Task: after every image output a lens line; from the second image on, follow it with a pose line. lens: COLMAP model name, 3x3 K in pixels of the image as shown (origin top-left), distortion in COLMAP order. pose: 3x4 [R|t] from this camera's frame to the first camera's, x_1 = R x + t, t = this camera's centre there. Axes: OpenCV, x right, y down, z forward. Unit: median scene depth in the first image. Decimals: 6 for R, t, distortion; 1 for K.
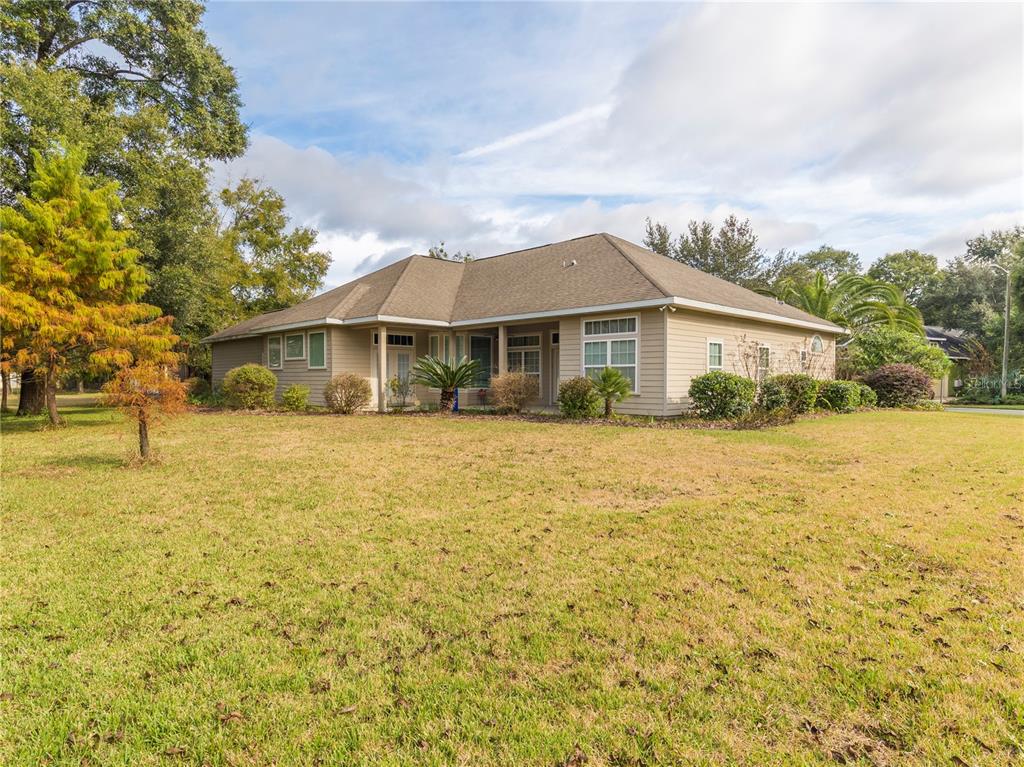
lens RADIAL K [[648.6, 0, 512.0], [0, 648.6, 383.5], [0, 0, 1]] dist [-0.001829, -0.000434]
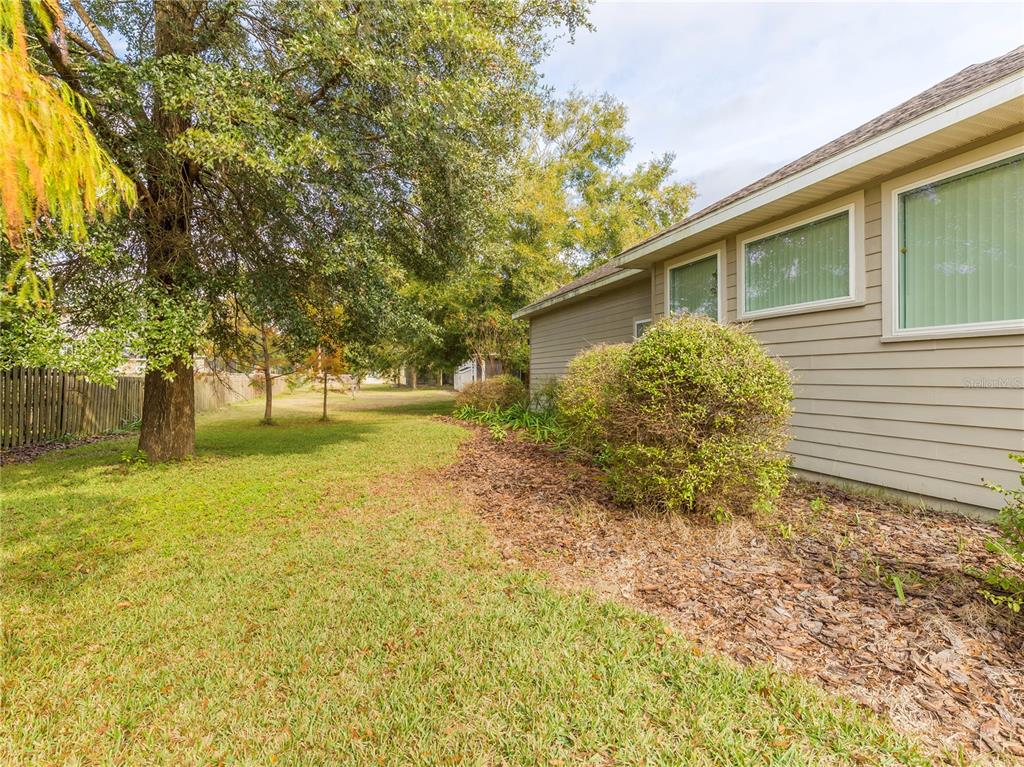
lens RADIAL K [[479.1, 0, 512.0], [0, 479.1, 383.5], [0, 0, 1]] dist [-0.001127, -0.000070]
pose [[0.893747, 0.001736, -0.448568, -0.288032], [0.000175, 0.999991, 0.004220, -0.005078], [0.448571, -0.003851, 0.893739, 0.619891]]
